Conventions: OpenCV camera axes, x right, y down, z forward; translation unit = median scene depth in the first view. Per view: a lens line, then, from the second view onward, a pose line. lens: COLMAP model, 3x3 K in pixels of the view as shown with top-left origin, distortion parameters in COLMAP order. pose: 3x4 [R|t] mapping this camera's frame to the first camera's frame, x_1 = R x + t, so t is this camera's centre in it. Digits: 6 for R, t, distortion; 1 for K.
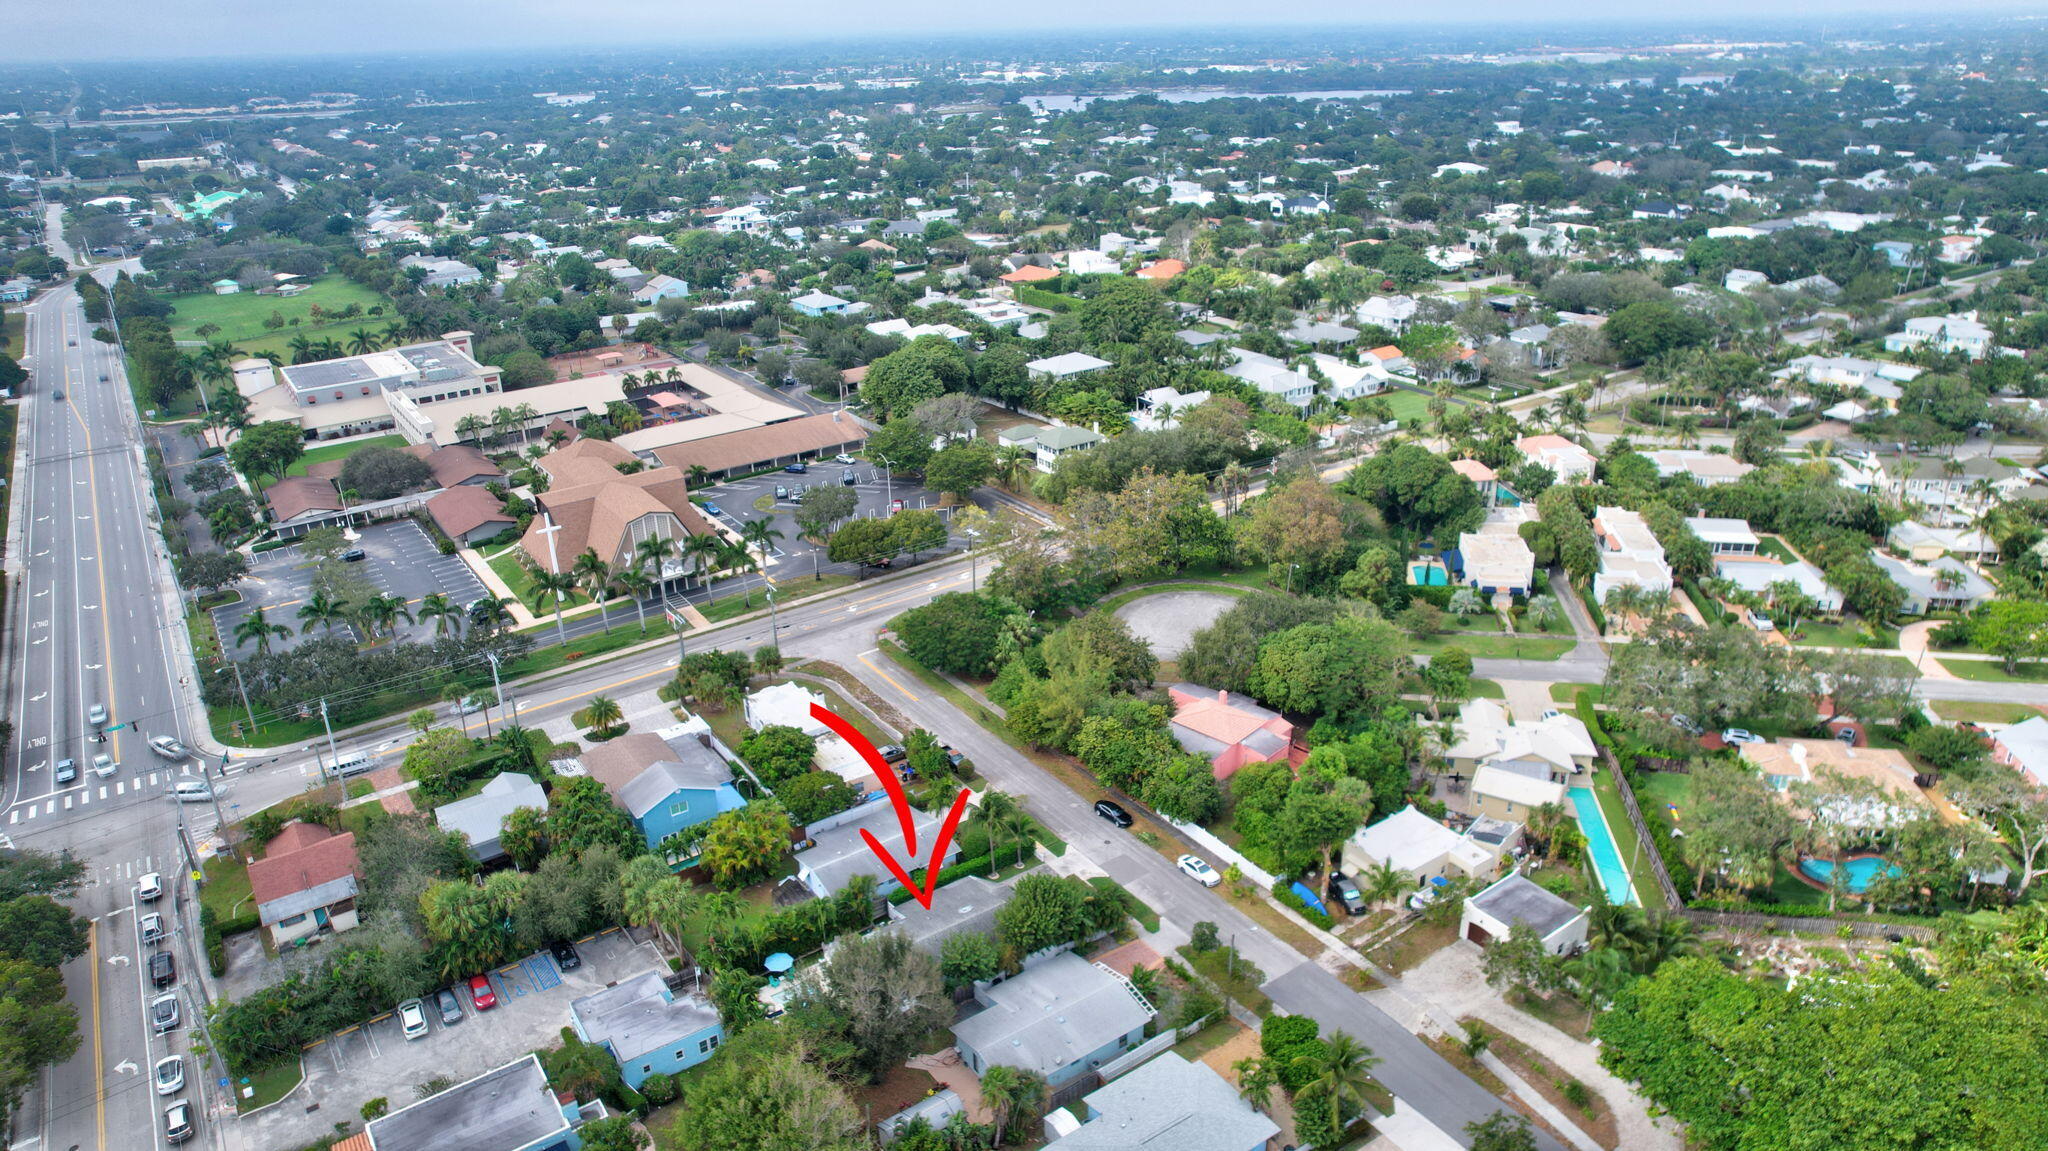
lens RADIAL K [[1299.2, 0, 1033.1], [0, 1299.2, 575.6], [0, 0, 1]] dist [-0.079129, 0.066814]
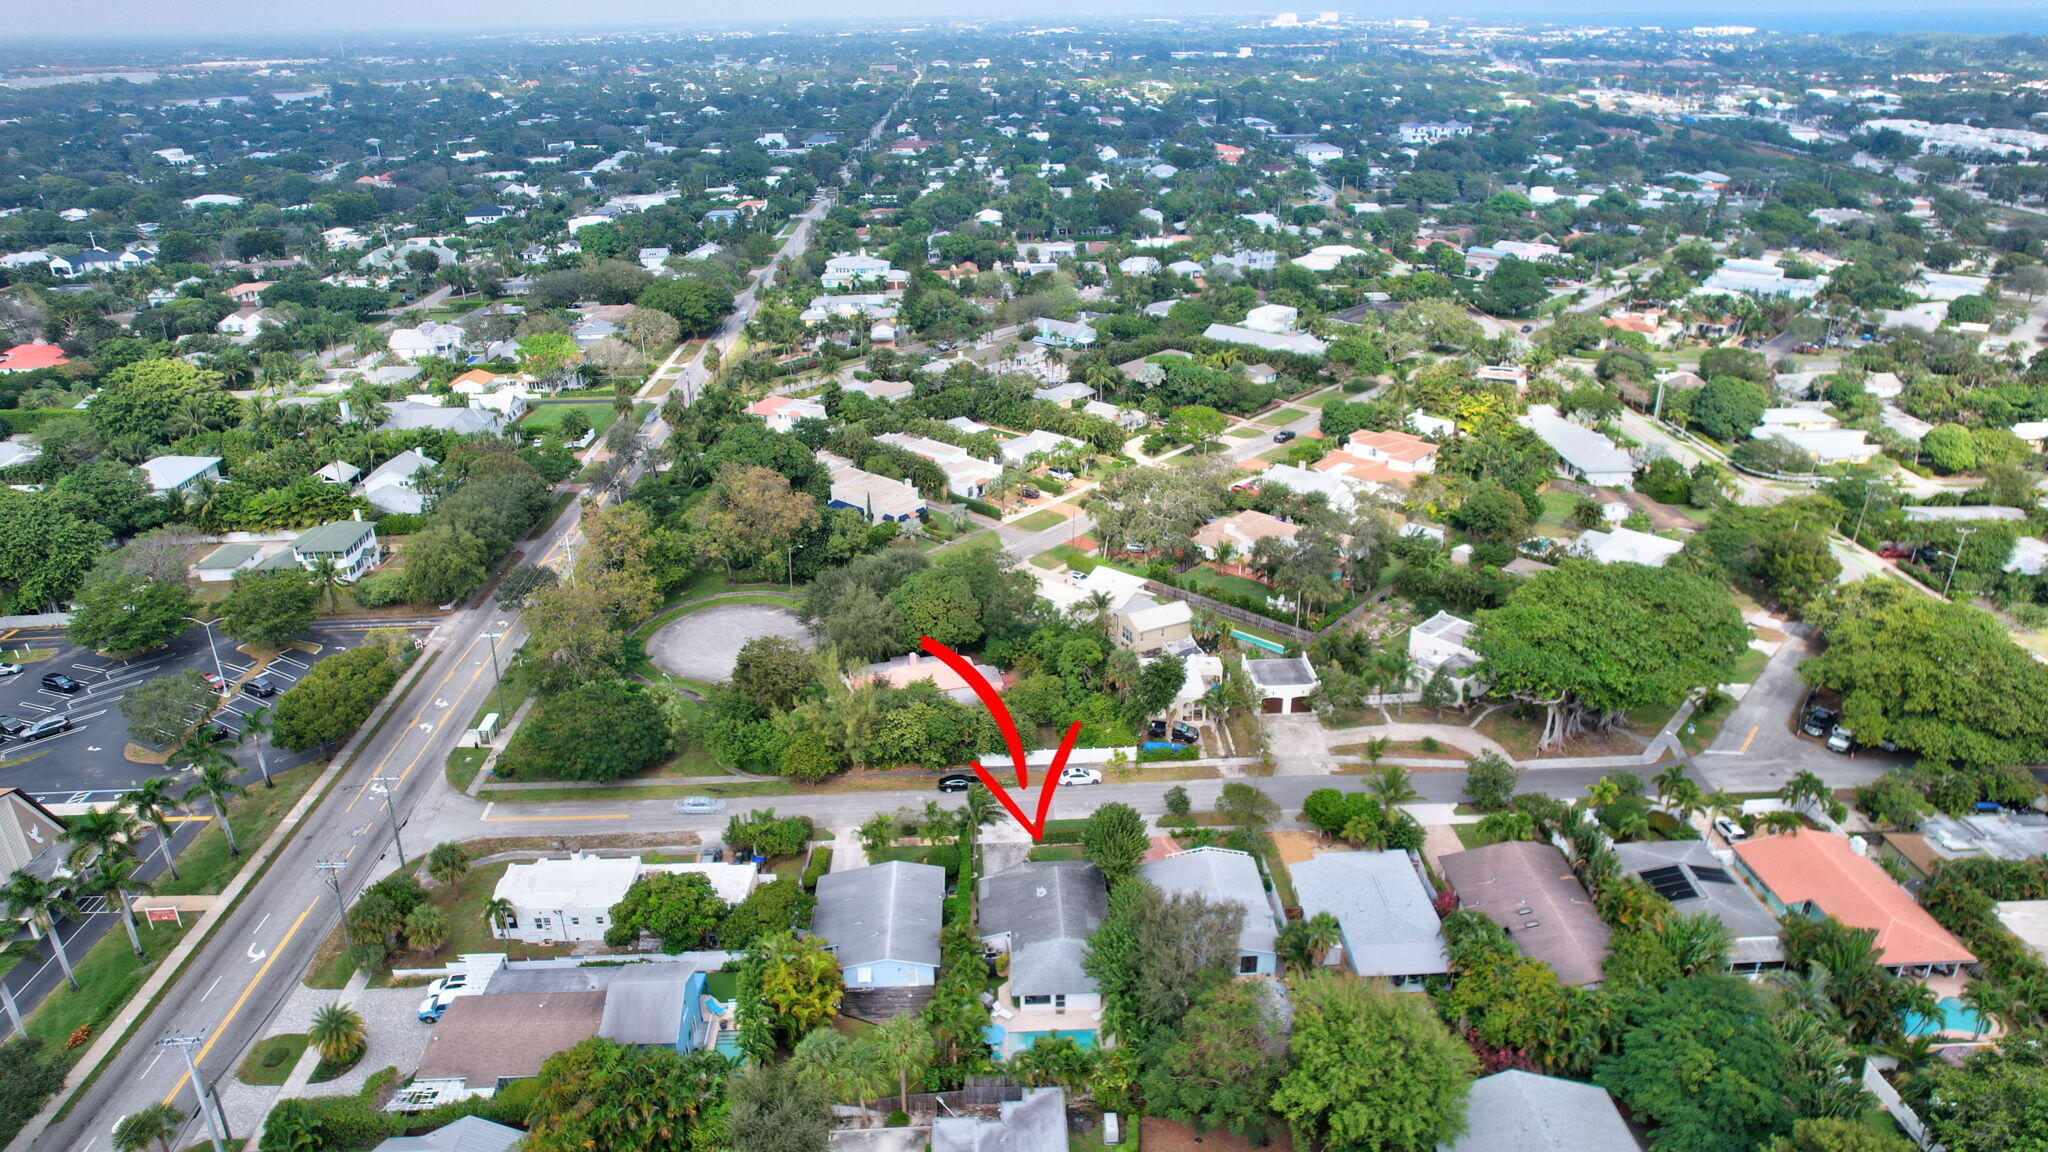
lens RADIAL K [[1299.2, 0, 1033.1], [0, 1299.2, 576.1], [0, 0, 1]] dist [-0.079129, 0.066814]
pose [[0.536900, -0.322963, 0.779380, -0.446280], [0.331961, 0.930175, 0.156769, -0.075405], [-0.775590, 0.174554, 0.606622, 0.209312]]
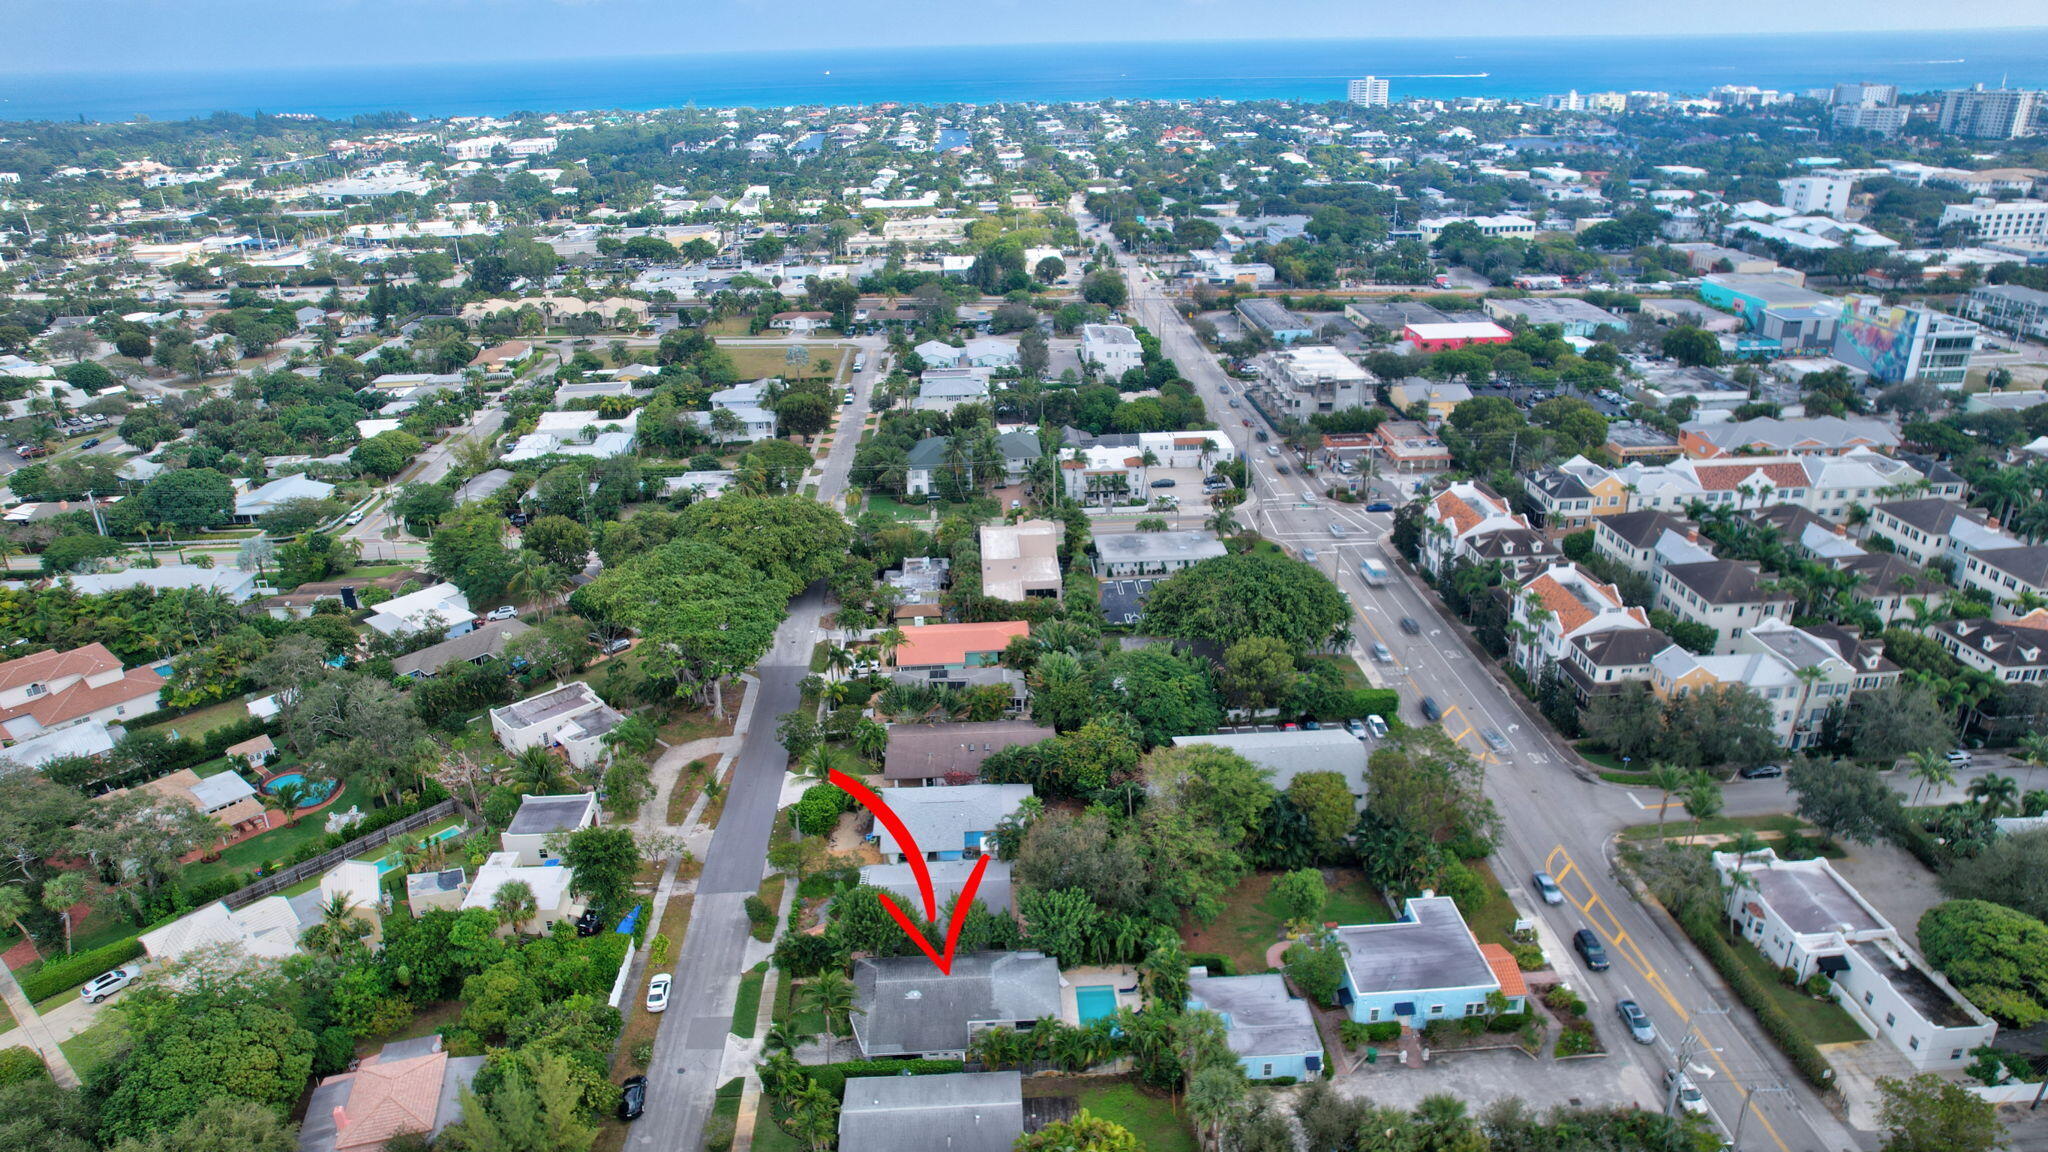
lens RADIAL K [[1299.2, 0, 1033.1], [0, 1299.2, 576.1], [0, 0, 1]] dist [-0.079129, 0.066814]
pose [[-0.850548, -0.161179, 0.500590, -0.325545], [0.241907, 0.725285, 0.644549, -0.327751], [-0.466958, 0.669315, -0.577899, 0.766828]]
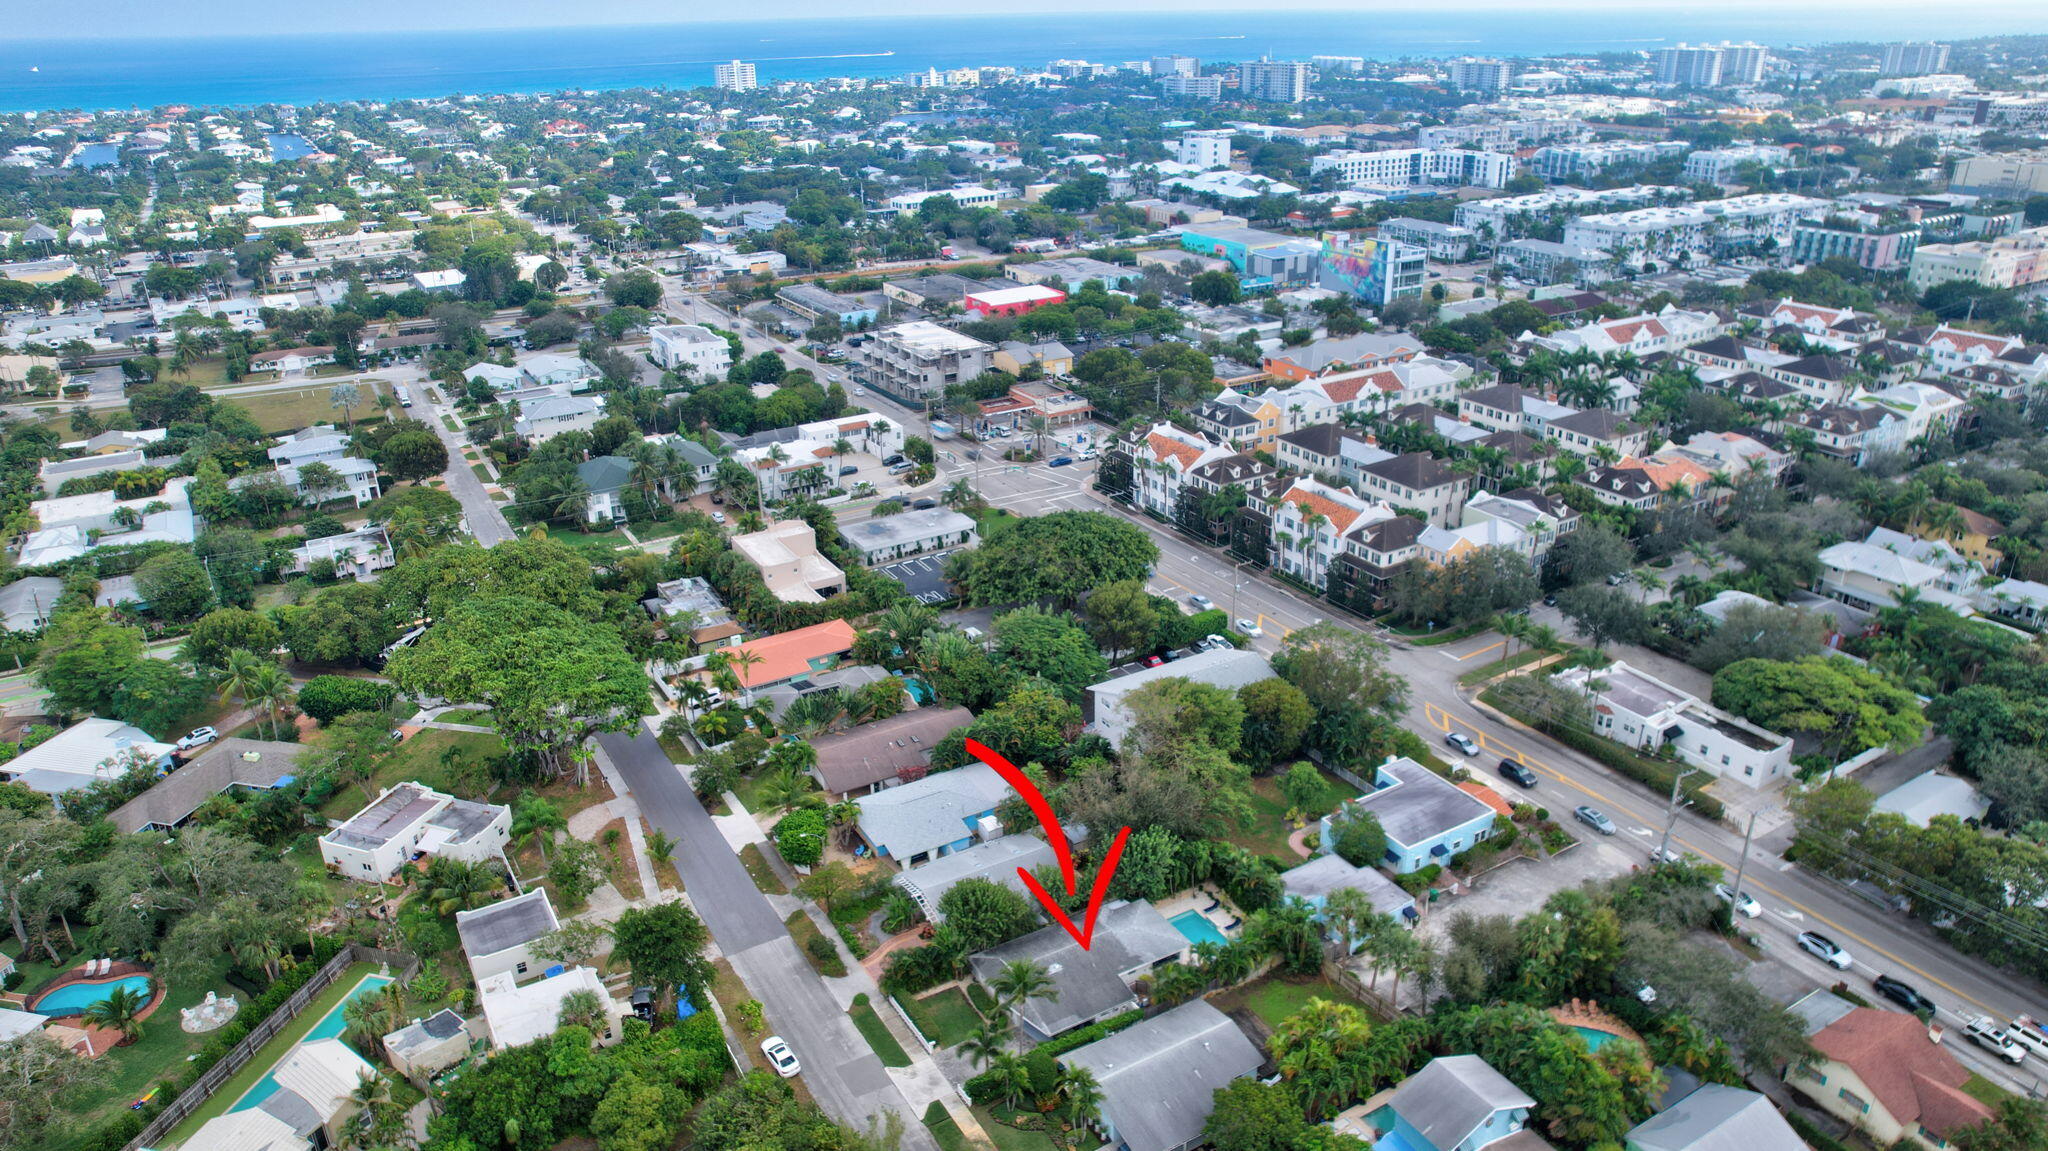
lens RADIAL K [[1337.8, 0, 1027.3], [0, 1337.8, 567.9], [0, 0, 1]] dist [-0.077571, 0.075253]
pose [[-0.995903, 0.012421, 0.089569, -0.072857], [0.072621, 0.700059, 0.710383, -0.381323], [-0.053880, 0.713977, -0.698093, 0.869338]]
